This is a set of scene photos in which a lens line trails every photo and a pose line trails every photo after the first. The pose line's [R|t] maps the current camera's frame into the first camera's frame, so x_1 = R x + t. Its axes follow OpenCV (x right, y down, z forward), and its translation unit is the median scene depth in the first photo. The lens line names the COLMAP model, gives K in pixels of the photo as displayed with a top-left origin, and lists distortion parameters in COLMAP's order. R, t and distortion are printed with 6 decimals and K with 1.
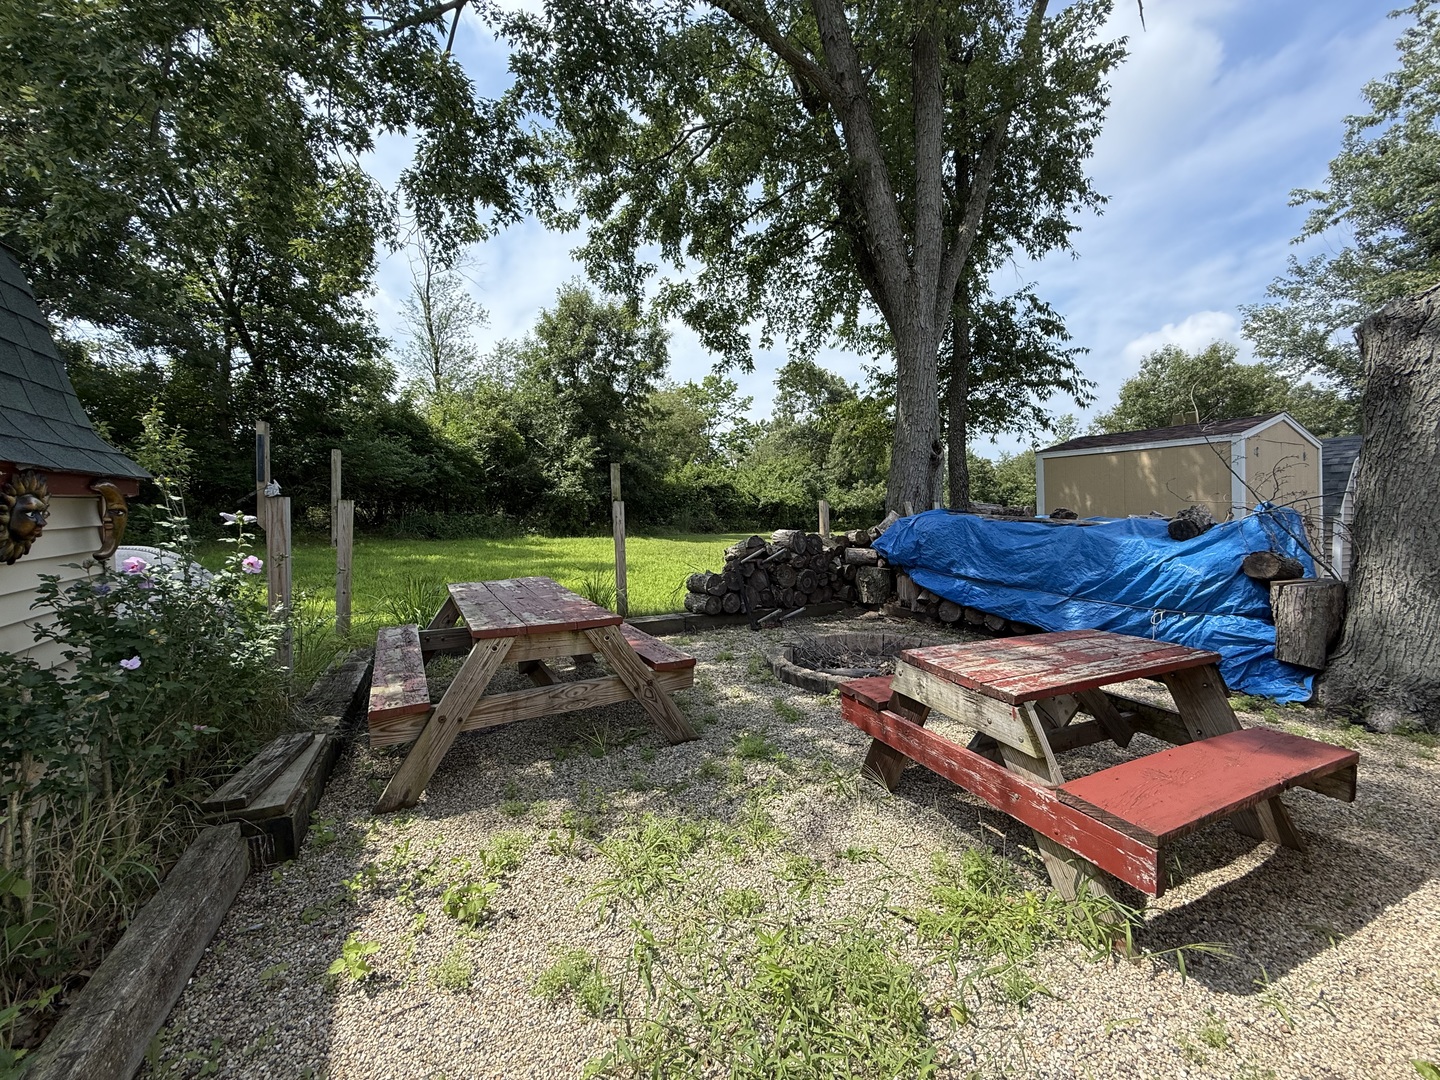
lens RADIAL K [[572.4, 0, 717.0], [0, 572.4, 541.0], [0, 0, 1]] dist [-0.000198, -0.000233]
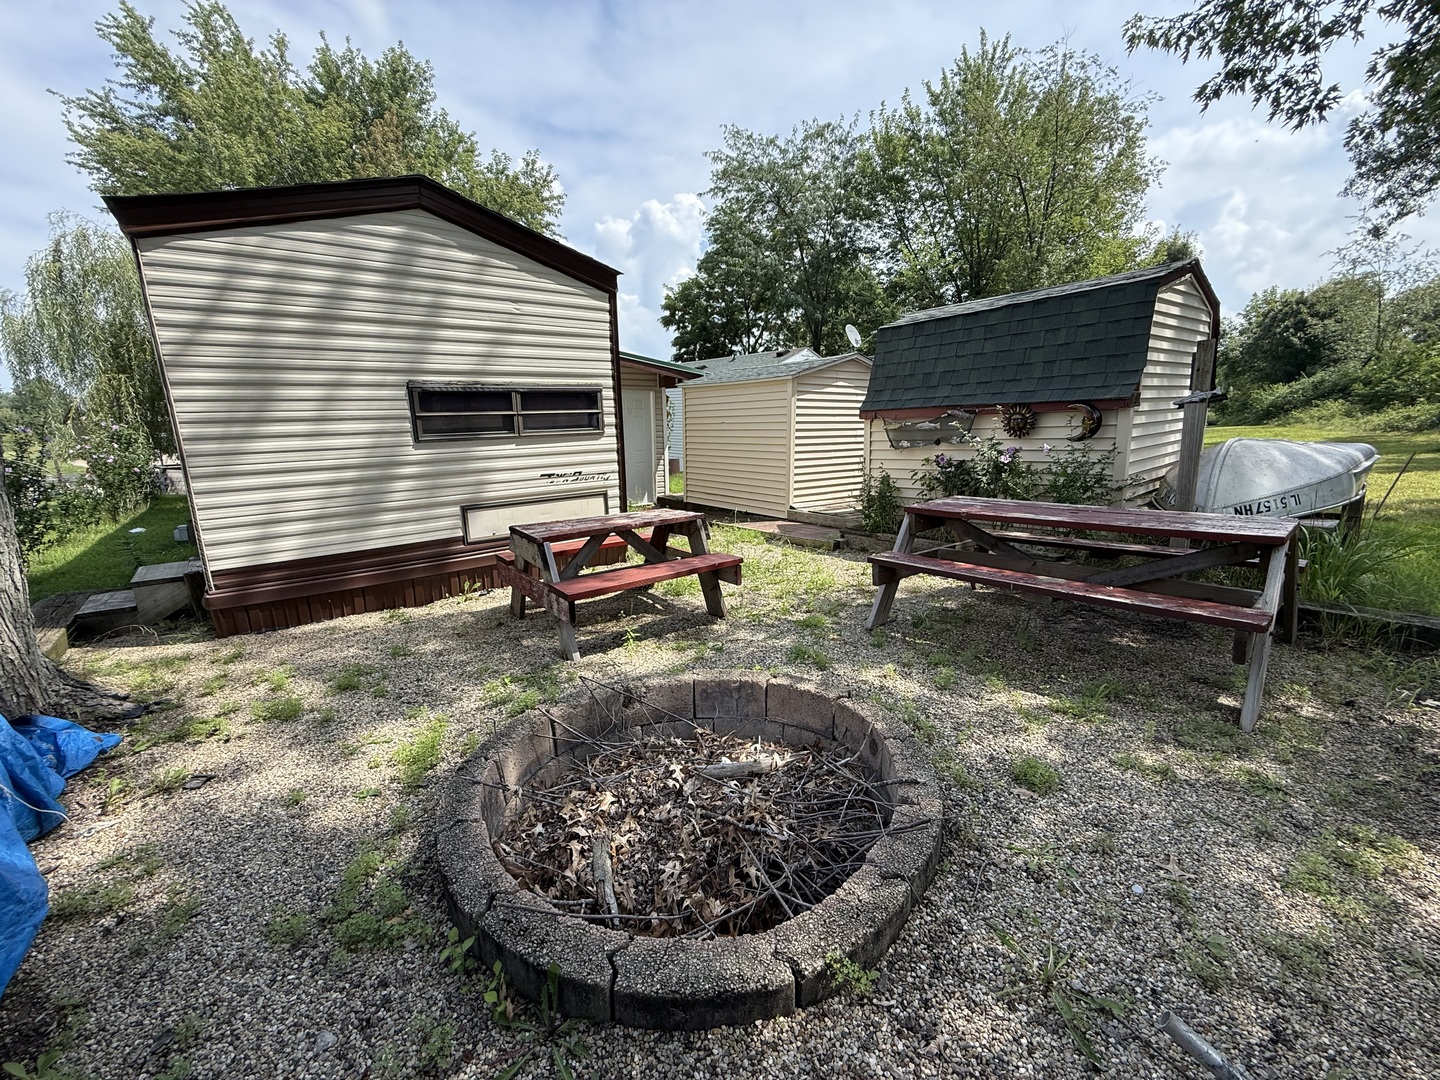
lens RADIAL K [[572.4, 0, 717.0], [0, 572.4, 541.0], [0, 0, 1]] dist [-0.000198, -0.000233]
pose [[-0.976840, 0.068981, -0.202546, 0.069271], [0.016897, 0.968521, 0.248357, -0.016042], [0.213302, 0.239182, -0.947256, 0.287306]]
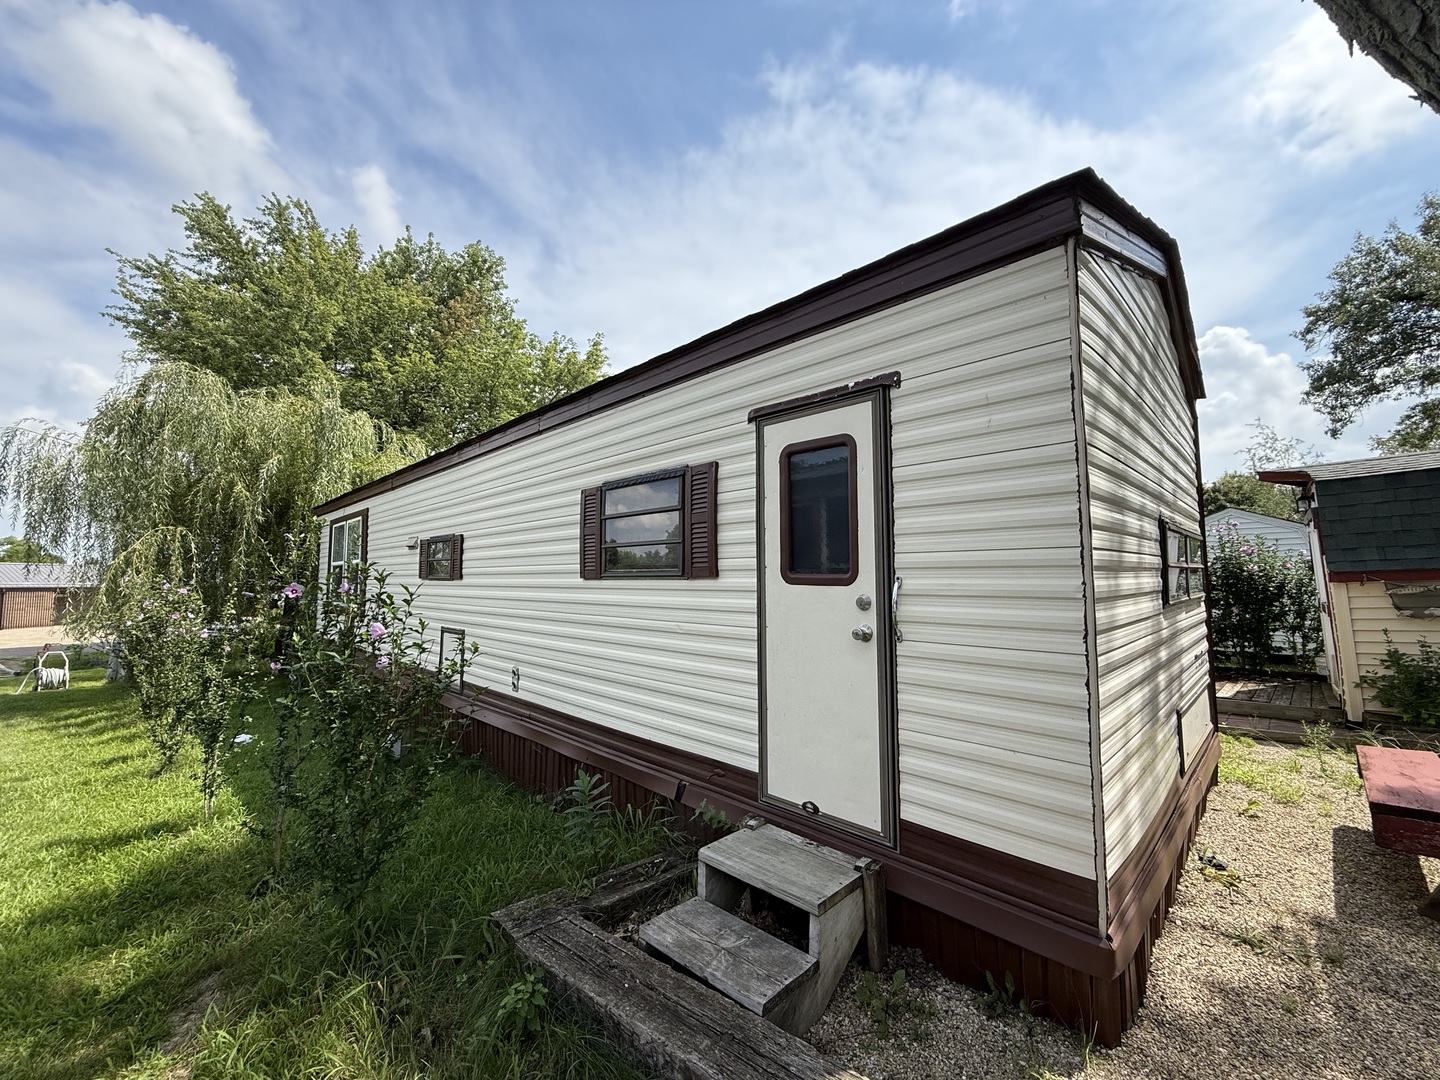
lens RADIAL K [[572.4, 0, 717.0], [0, 572.4, 541.0], [0, 0, 1]] dist [-0.000198, -0.000233]
pose [[-0.946879, -0.006715, -0.321519, 0.255726], [0.006678, 0.999156, -0.040536, -0.011746], [0.321520, -0.040530, -0.946035, 0.156822]]
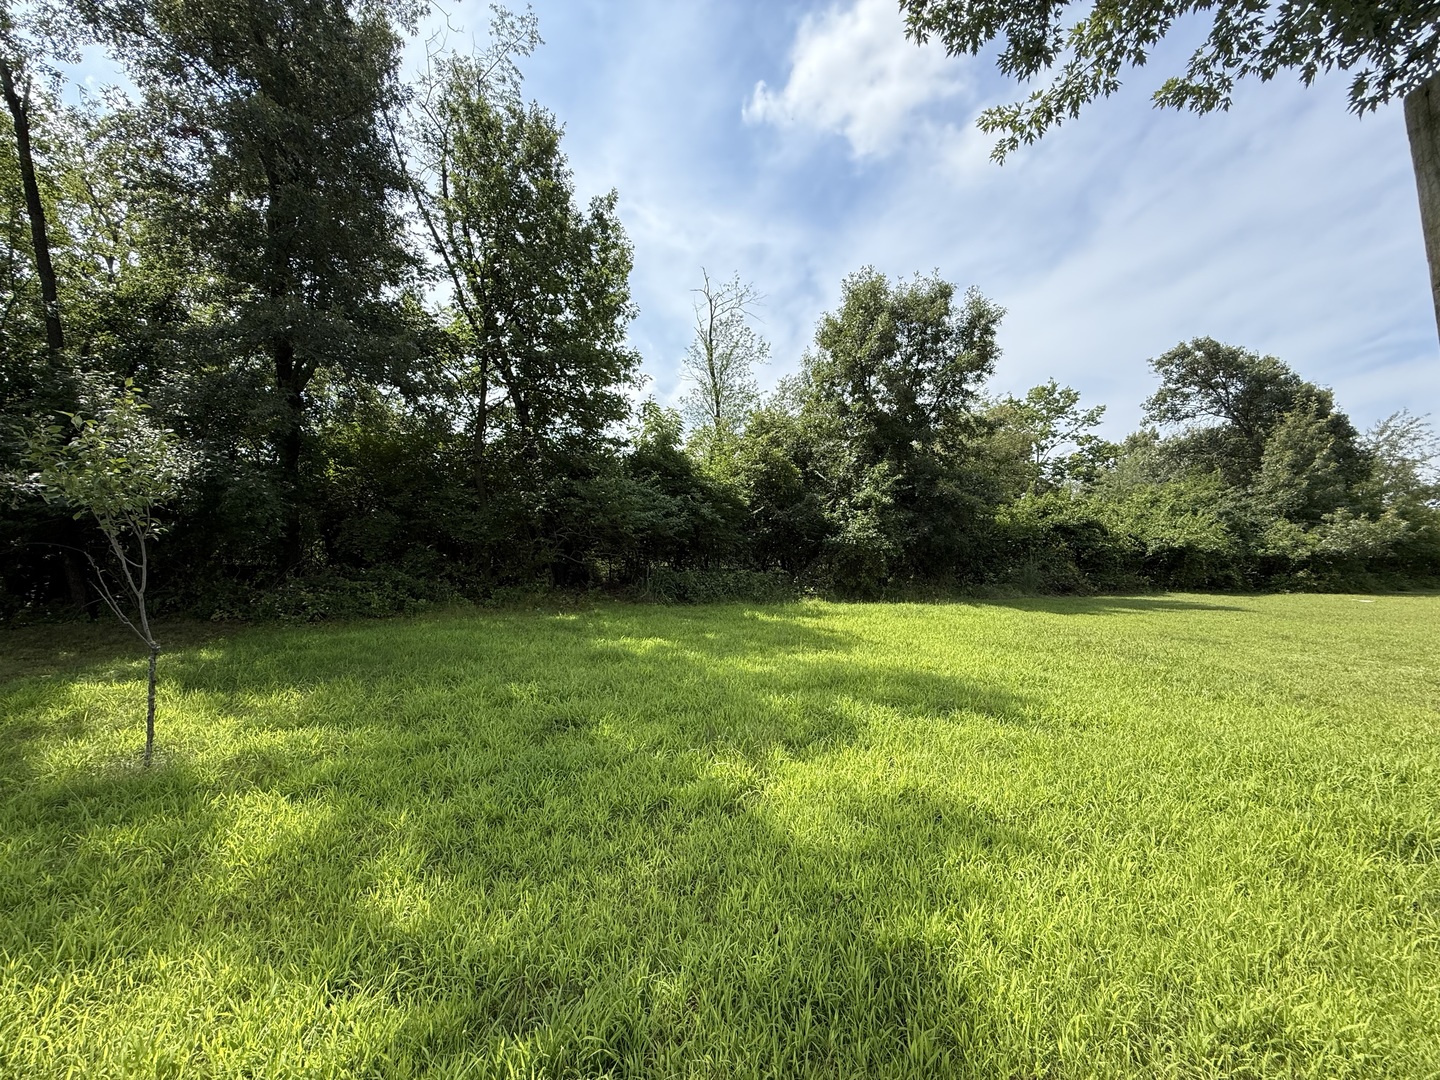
lens RADIAL K [[572.4, 0, 717.0], [0, 572.4, 541.0], [0, 0, 1]] dist [-0.000198, -0.000233]
pose [[0.880903, -0.024965, -0.472639, -0.064914], [-0.015882, 0.996486, -0.082236, -0.016978], [0.473031, 0.079948, 0.877411, 0.242202]]
